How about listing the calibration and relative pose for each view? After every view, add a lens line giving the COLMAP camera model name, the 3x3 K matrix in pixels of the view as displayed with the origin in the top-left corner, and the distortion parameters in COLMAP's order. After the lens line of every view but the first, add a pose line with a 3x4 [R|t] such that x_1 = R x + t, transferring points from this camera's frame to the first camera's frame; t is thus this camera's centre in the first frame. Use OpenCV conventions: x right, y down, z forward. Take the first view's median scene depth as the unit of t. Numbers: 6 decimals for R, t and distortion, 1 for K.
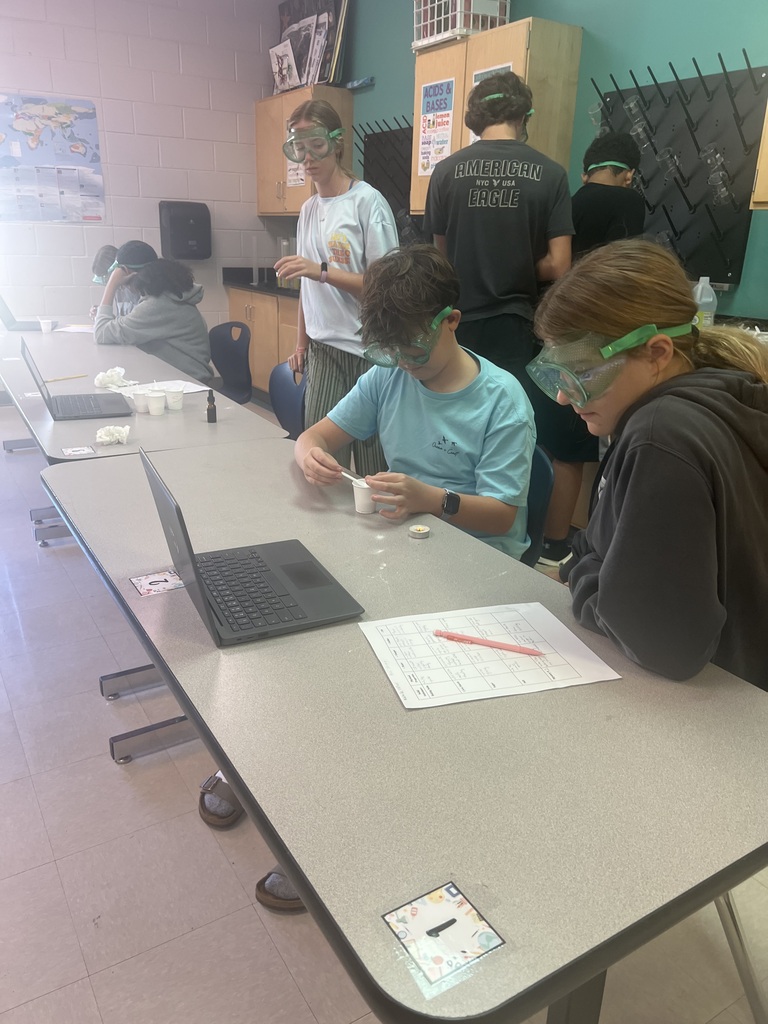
lens RADIAL K [[774.0, 0, 384.1], [0, 774.0, 517.5], [0, 0, 1]] dist [0.057045, -0.061410]
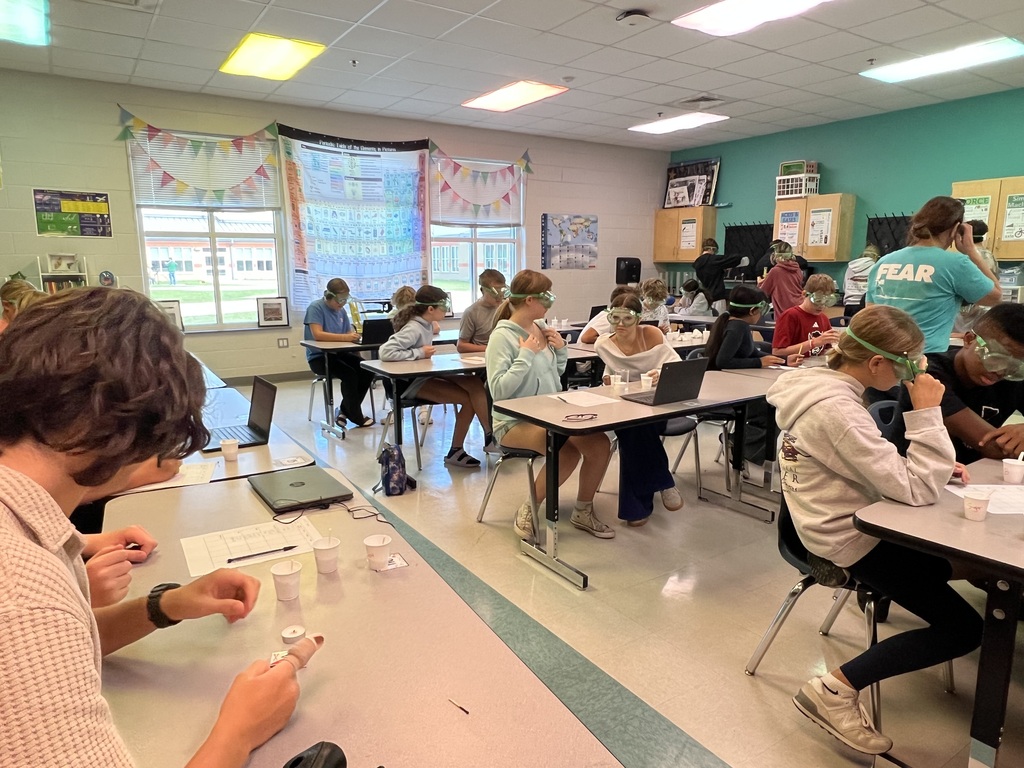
lens RADIAL K [[664.0, 0, 514.8], [0, 664.0, 386.0], [0, 0, 1]] dist [-0.002042, -0.001120]
pose [[0.999387, -0.032104, 0.013994, -0.657453], [0.033933, 0.986499, -0.160211, 0.226992], [-0.008661, 0.160588, 0.986984, -0.753445]]
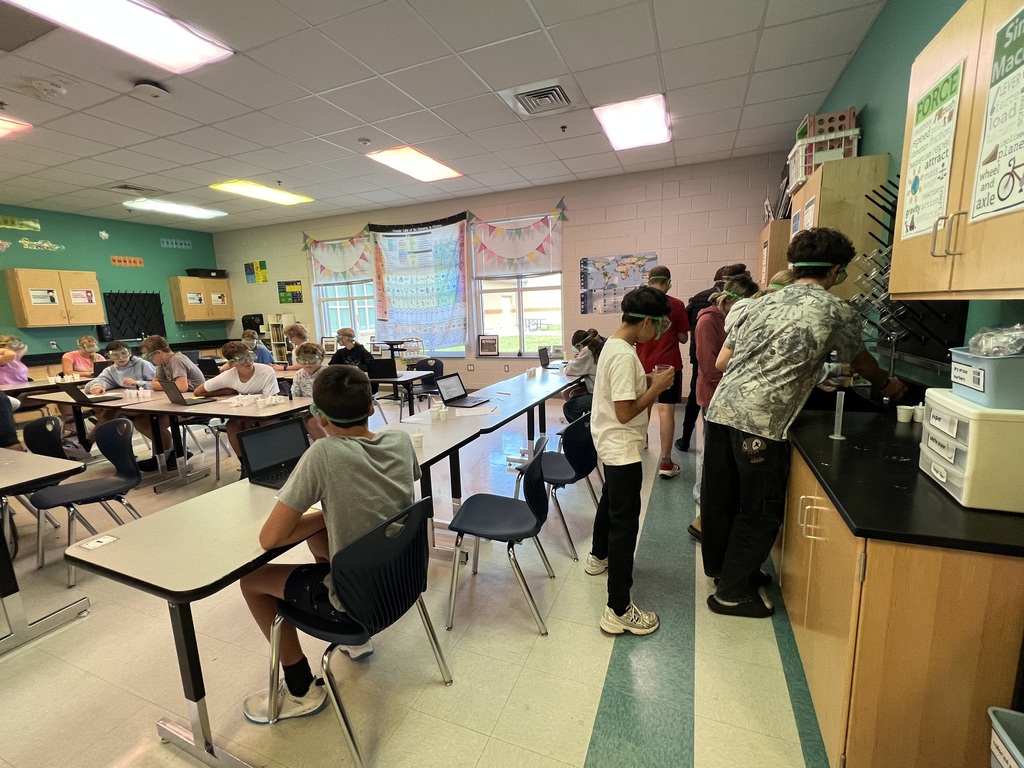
lens RADIAL K [[445.6, 0, 512.3], [0, 445.6, 383.0], [0, 0, 1]] dist [0.003682, 0.000952]
pose [[0.582117, 0.088728, -0.808249, 0.346674], [-0.224345, 0.972970, -0.054767, -0.079845], [0.781543, 0.213208, 0.586288, 0.154308]]
